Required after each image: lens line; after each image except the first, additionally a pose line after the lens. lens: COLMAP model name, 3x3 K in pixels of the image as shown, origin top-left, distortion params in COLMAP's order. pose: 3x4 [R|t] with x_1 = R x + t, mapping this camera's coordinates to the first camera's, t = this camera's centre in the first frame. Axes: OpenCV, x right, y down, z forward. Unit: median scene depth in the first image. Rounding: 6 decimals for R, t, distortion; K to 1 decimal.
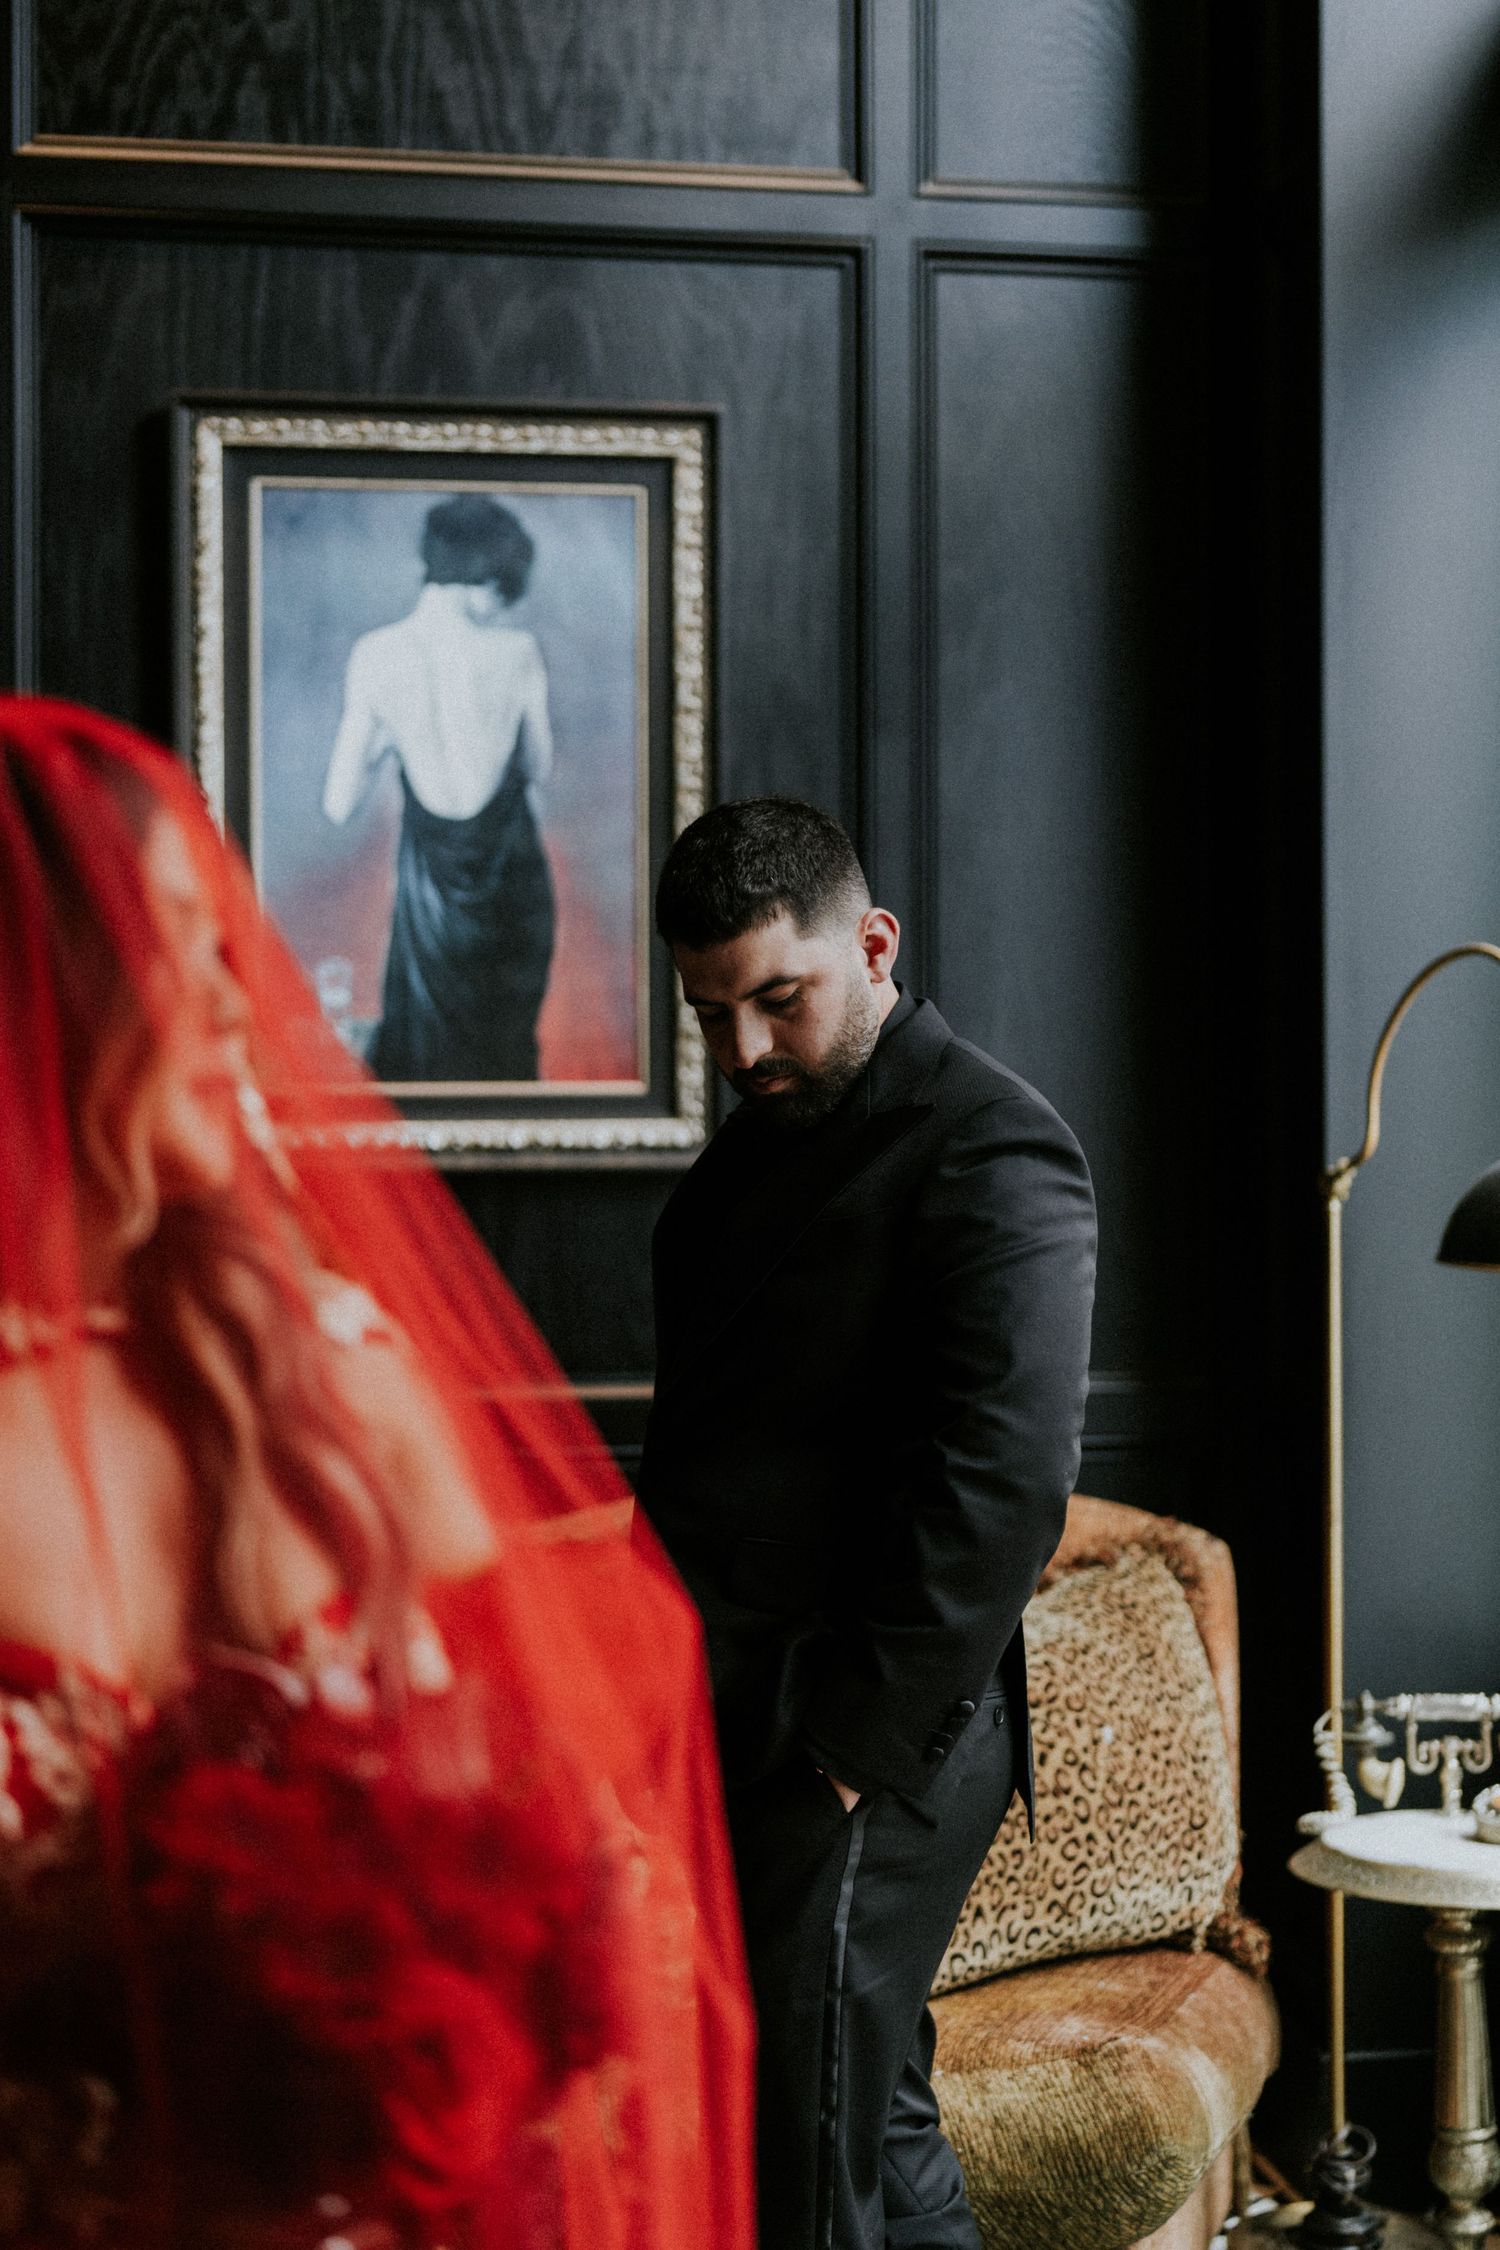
lens RADIAL K [[3525.6, 0, 849.8], [0, 3525.6, 1076.4], [0, 0, 1]] dist [0.027713, 0.000000]
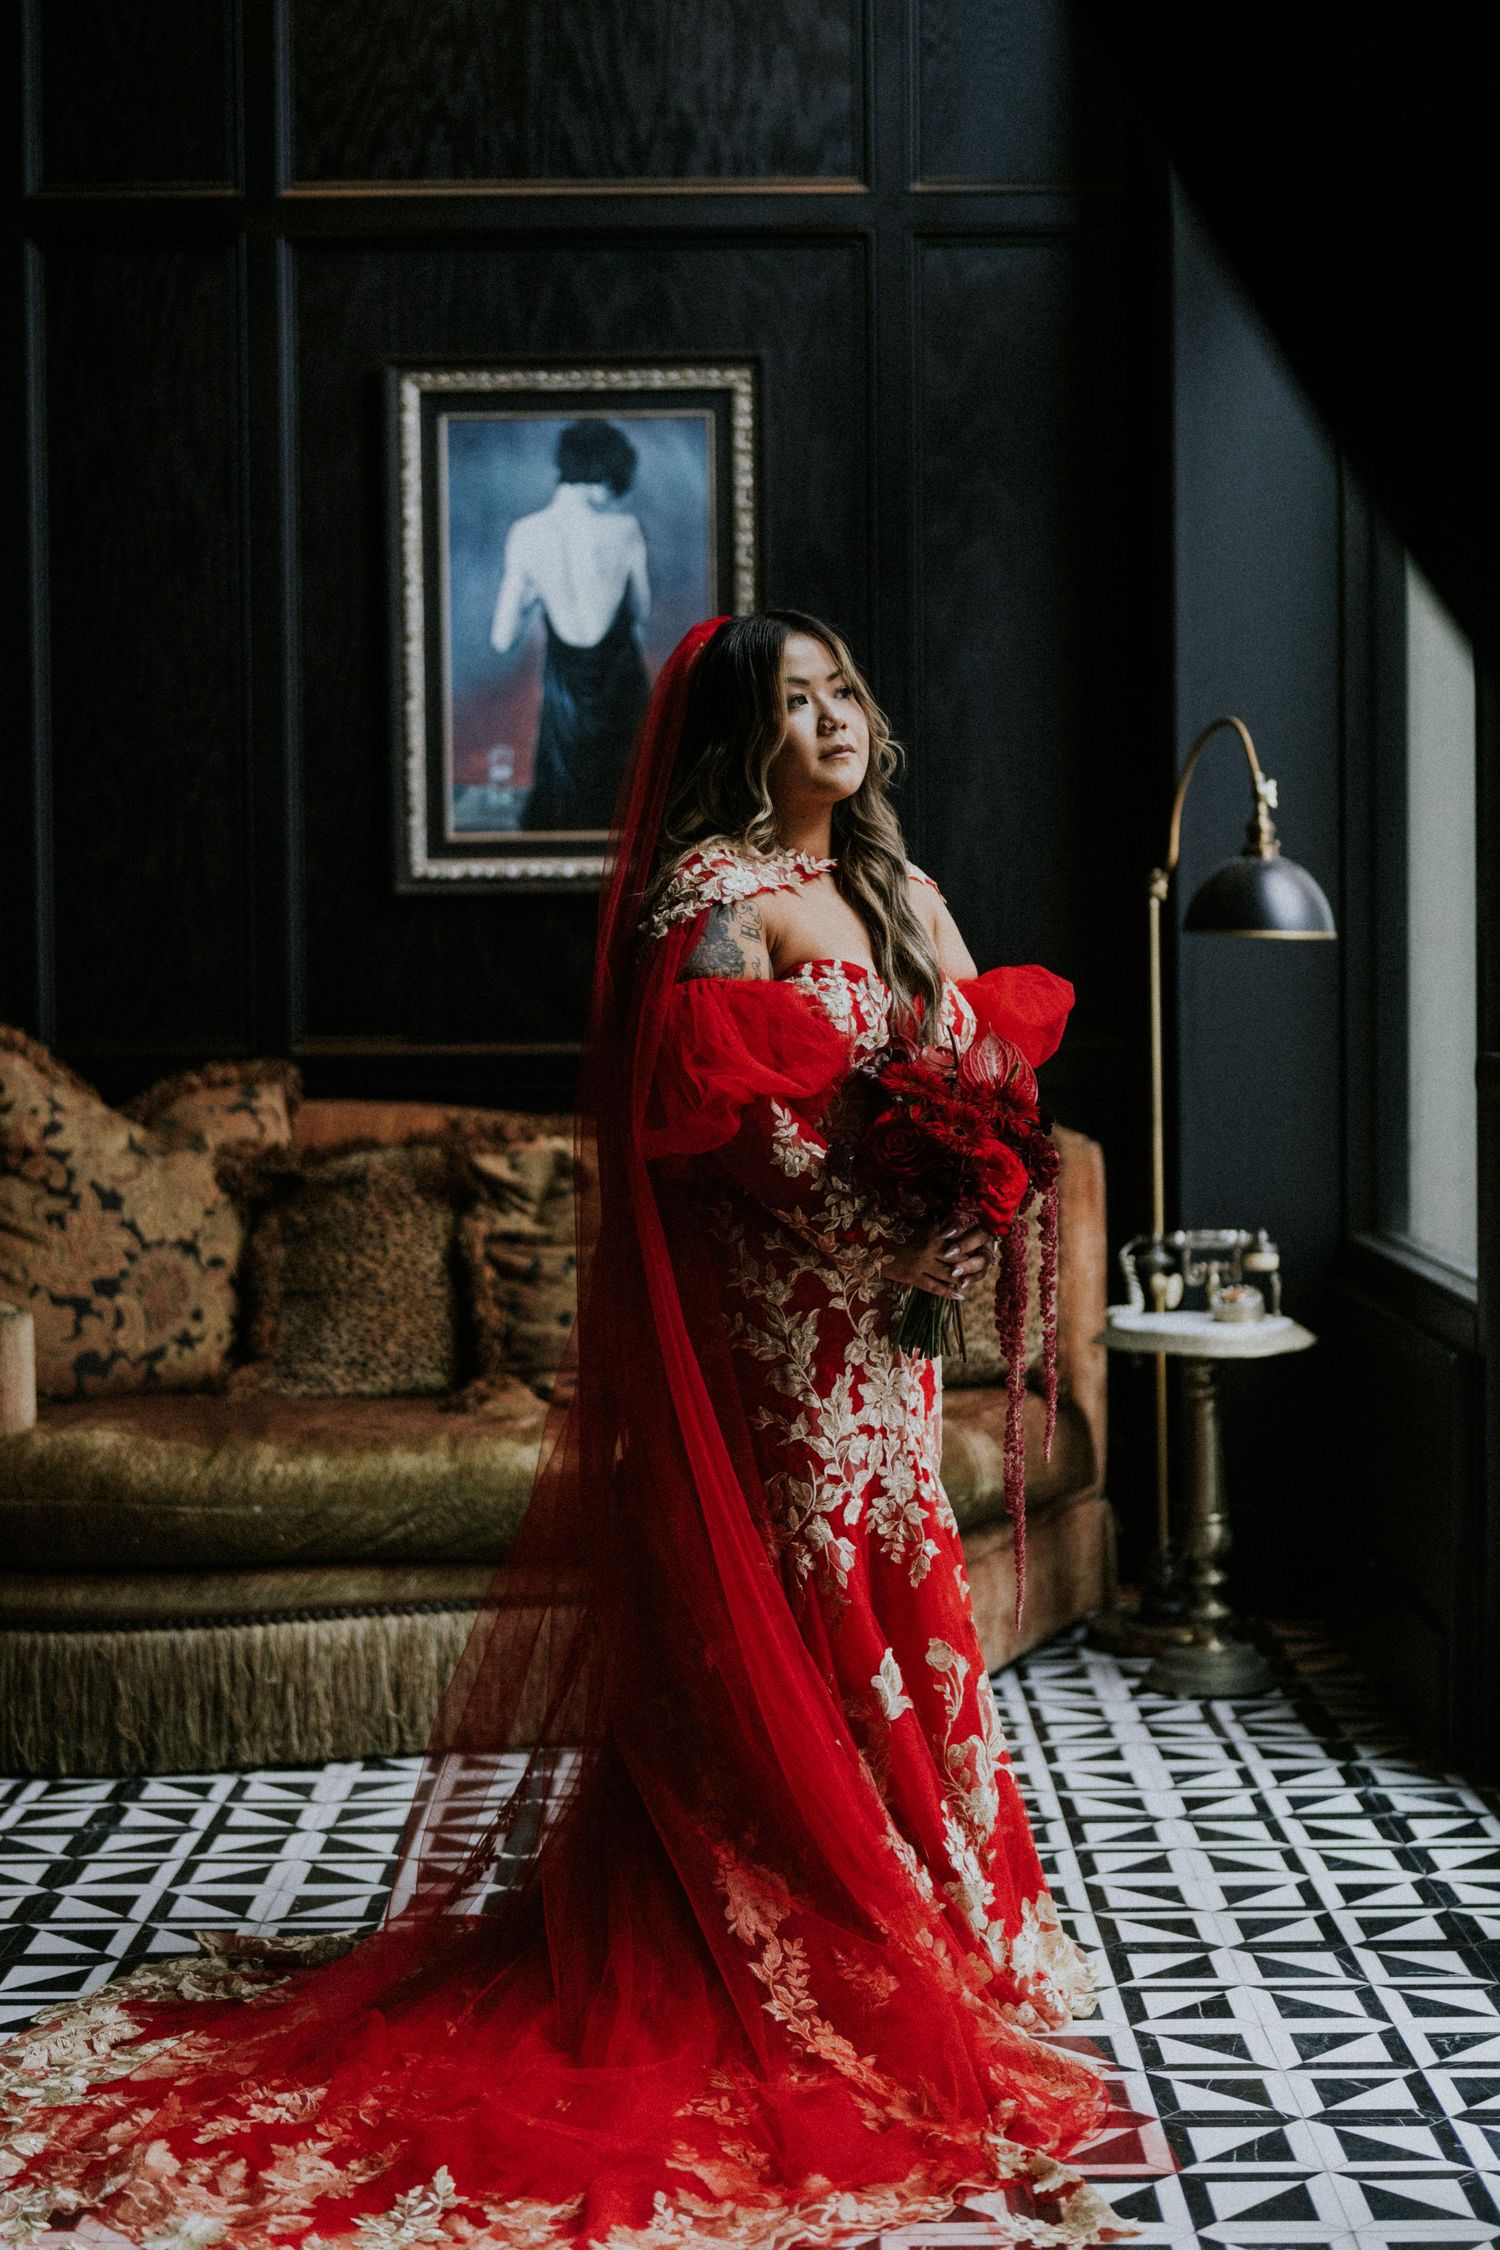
lens RADIAL K [[3525.6, 0, 779.9], [0, 3525.6, 1005.0], [0, 0, 1]] dist [0.027713, 0.000000]
pose [[0.987292, -0.003081, -0.158884, 0.195731], [0.006975, 0.999689, 0.023958, 0.038817], [0.158761, -0.024762, 0.987006, -0.408325]]
